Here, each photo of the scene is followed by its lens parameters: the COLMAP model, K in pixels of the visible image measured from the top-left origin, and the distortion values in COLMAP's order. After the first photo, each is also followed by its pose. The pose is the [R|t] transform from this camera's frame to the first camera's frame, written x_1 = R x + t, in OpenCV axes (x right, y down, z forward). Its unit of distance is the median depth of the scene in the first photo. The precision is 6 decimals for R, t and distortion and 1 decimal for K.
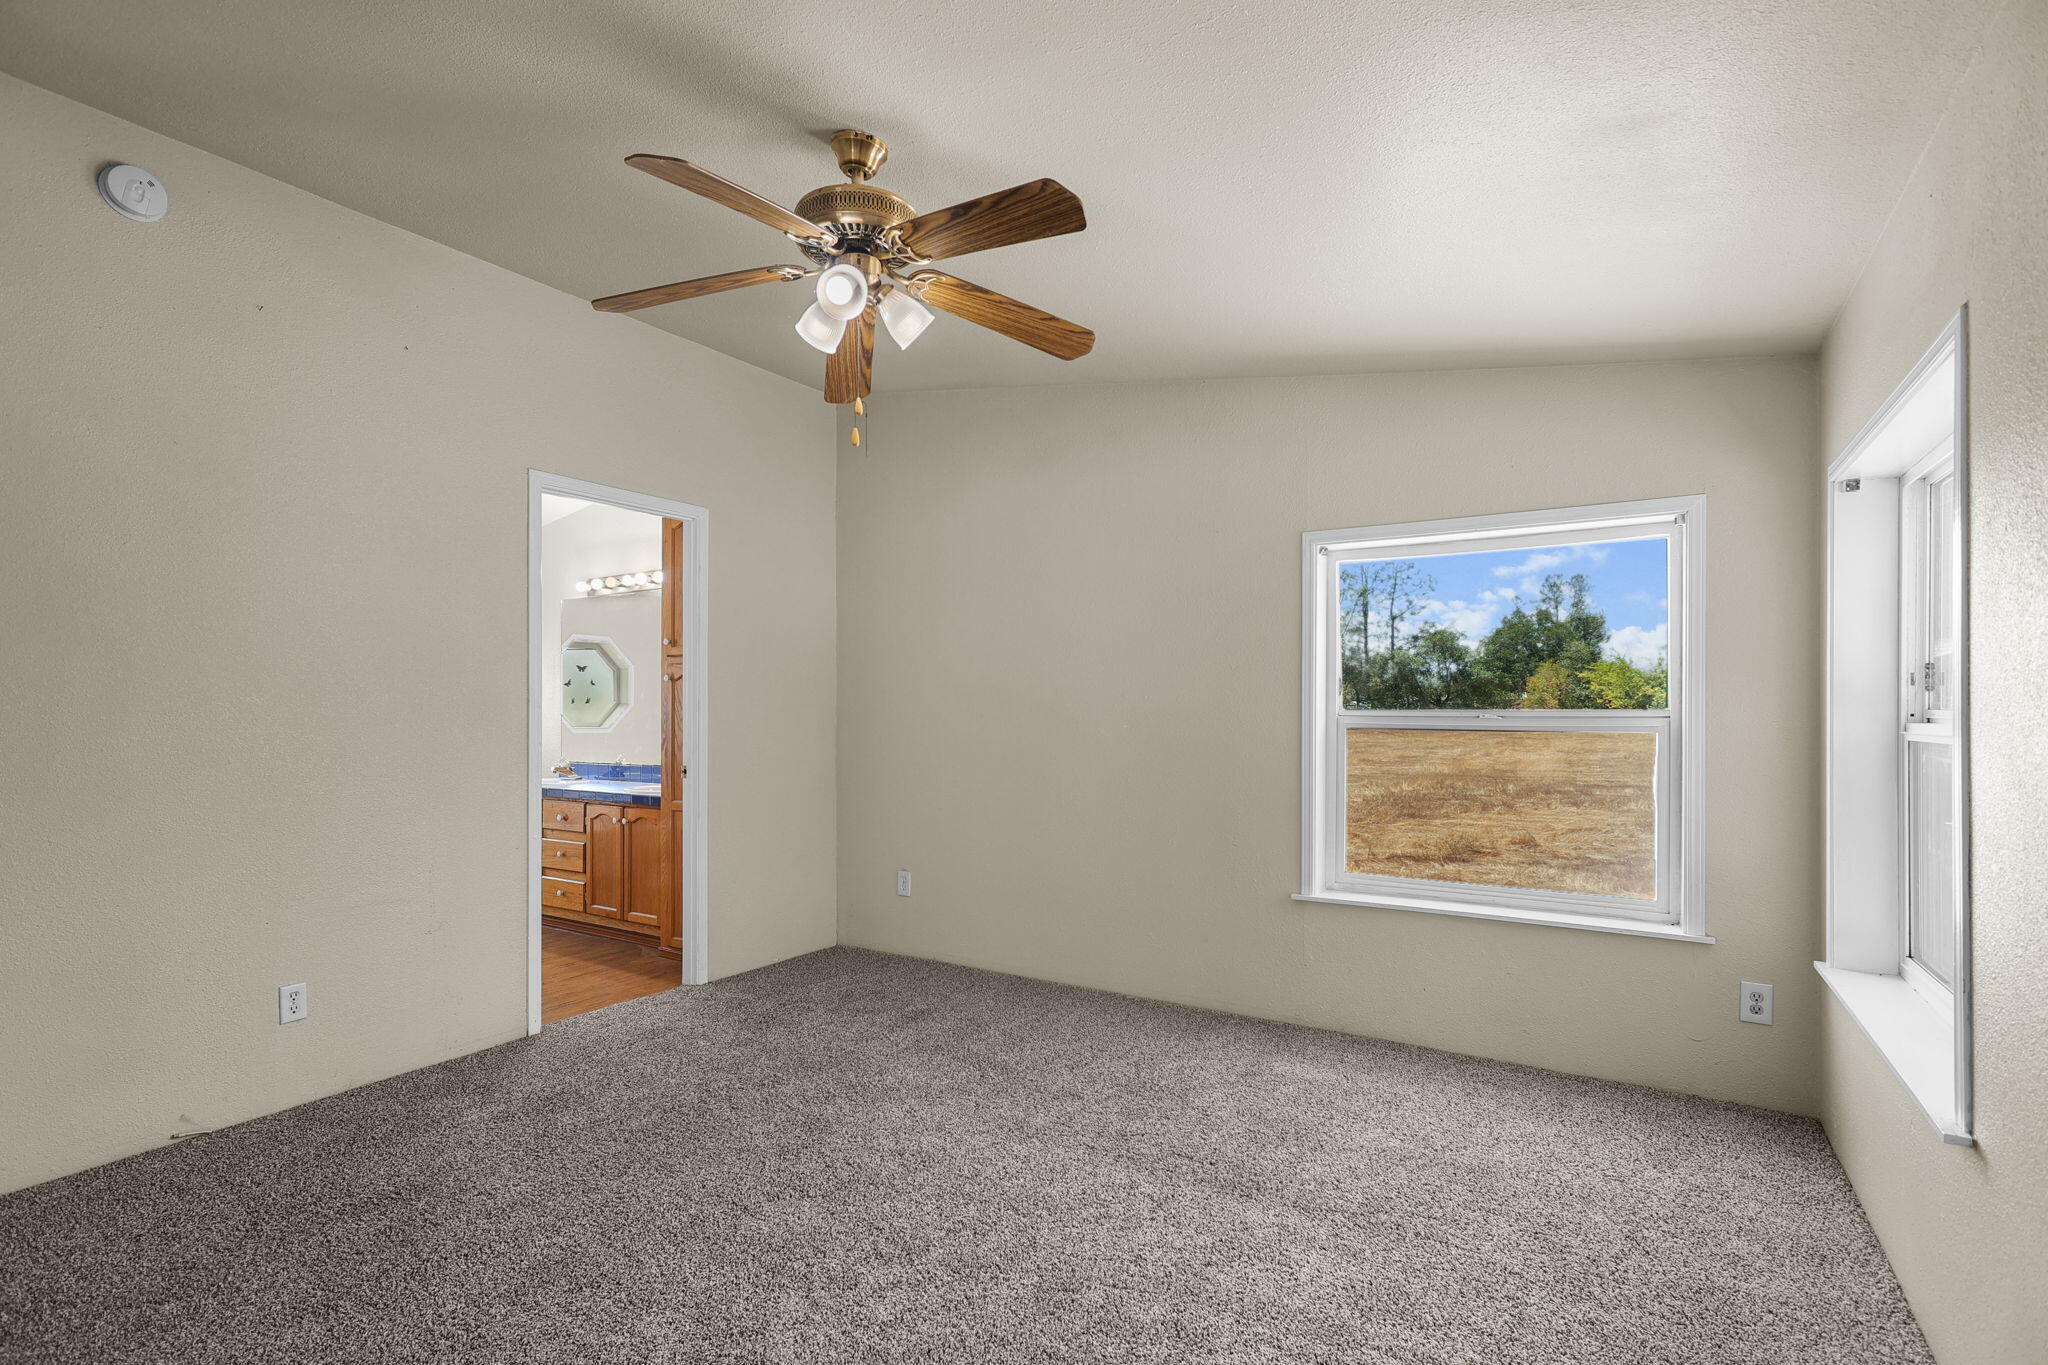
lens RADIAL K [[953.3, 0, 1020.3], [0, 953.3, 693.9], [0, 0, 1]] dist [0.001066, 0.001238]
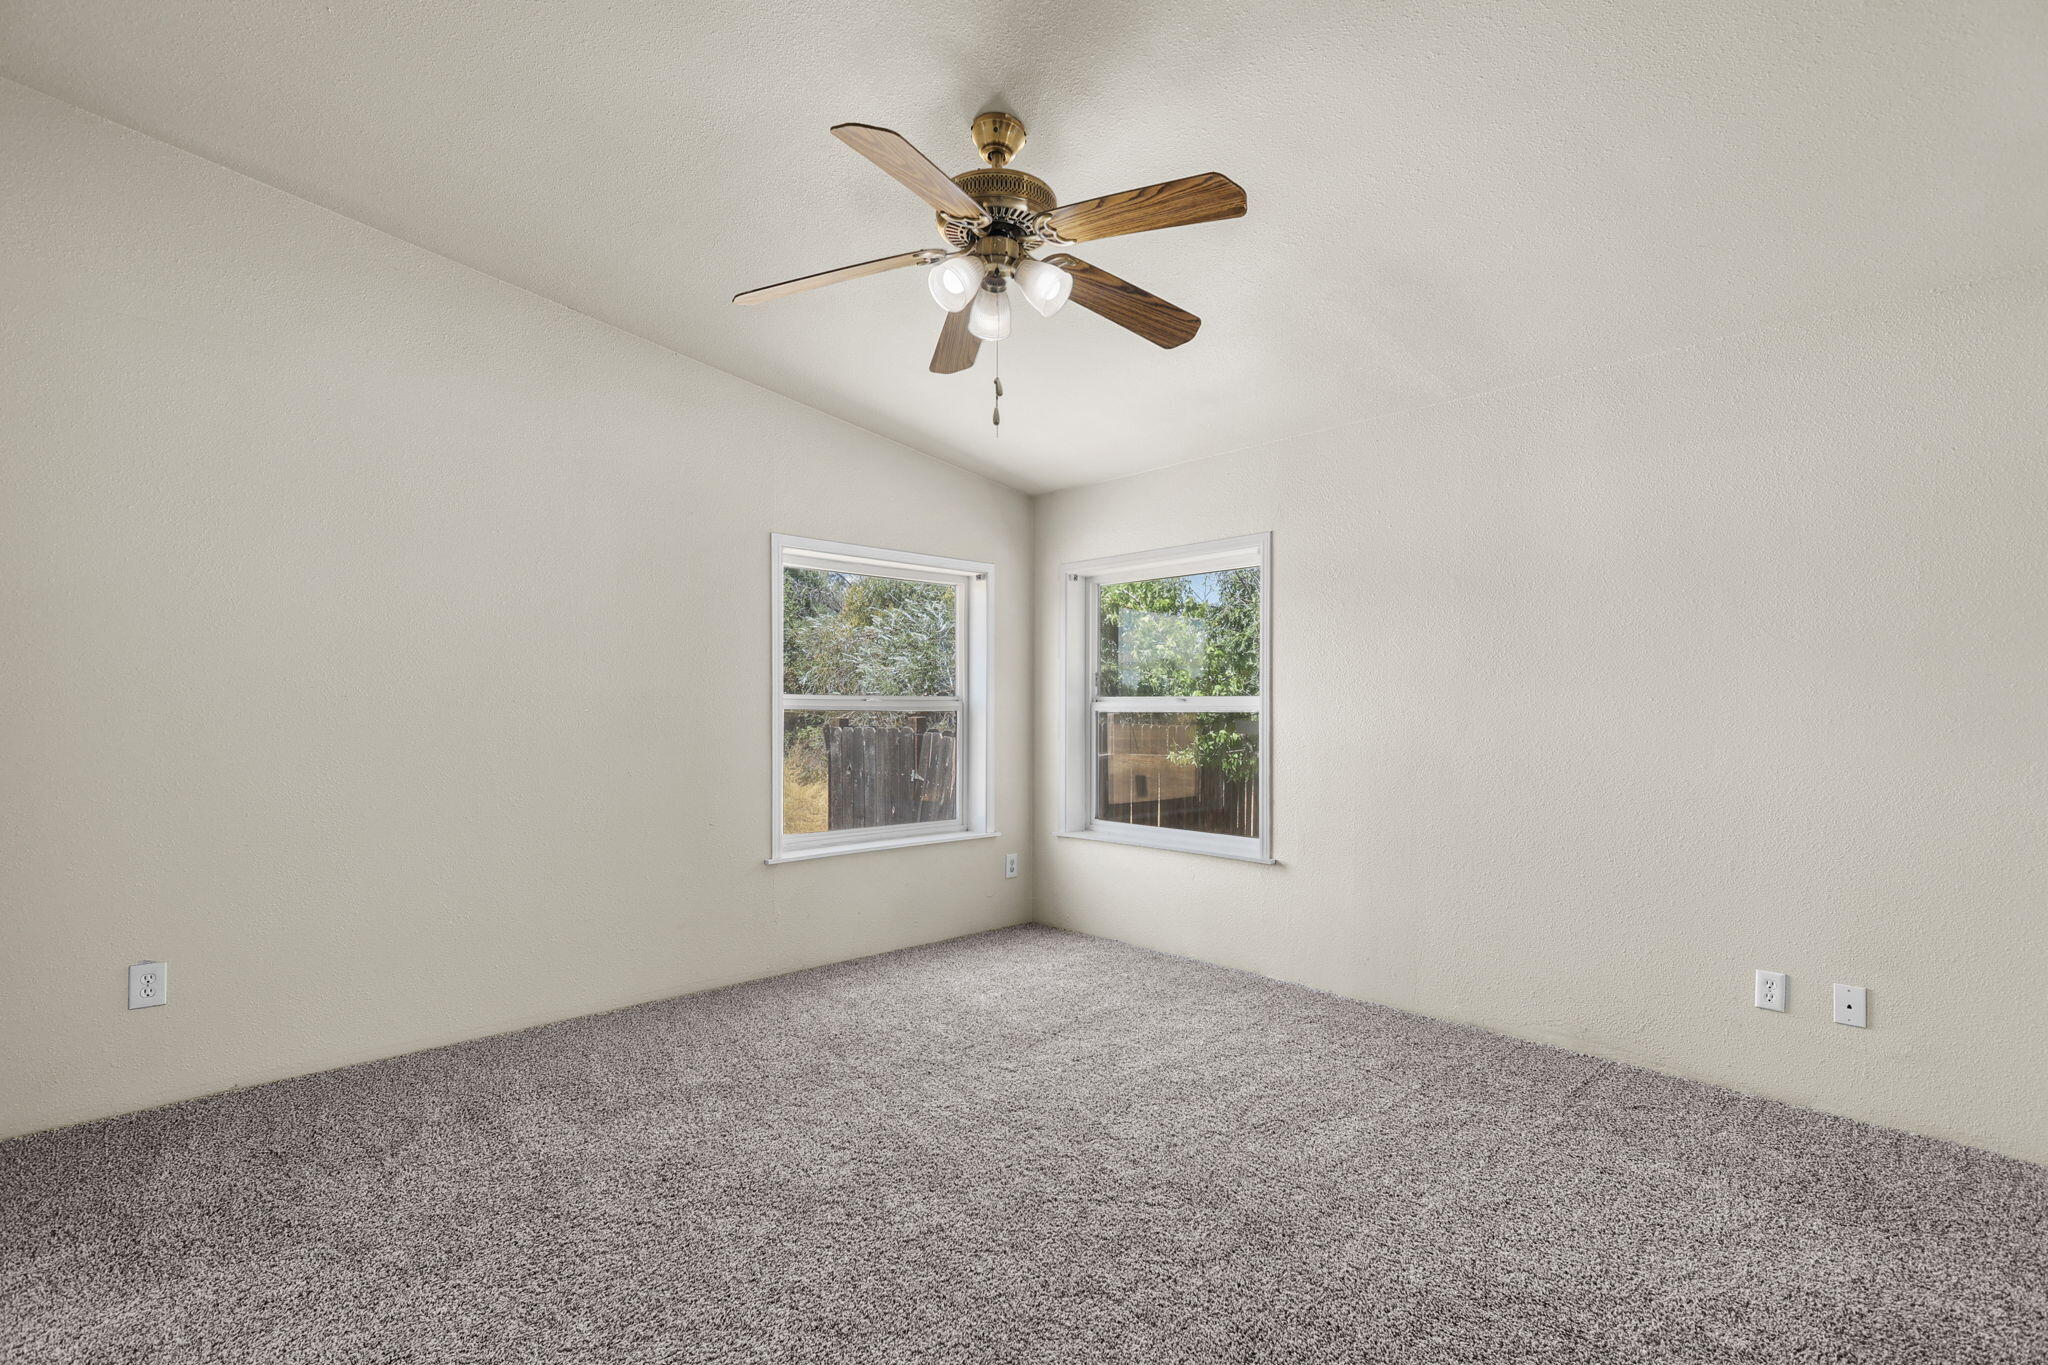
lens RADIAL K [[953.3, 0, 1020.7], [0, 953.3, 696.2], [0, 0, 1]] dist [0.001066, 0.001238]
pose [[0.255649, 0.011955, 0.966696, -0.760681], [-0.014236, 0.999862, -0.008600, 0.027793], [-0.966665, -0.011564, 0.255784, 0.468781]]
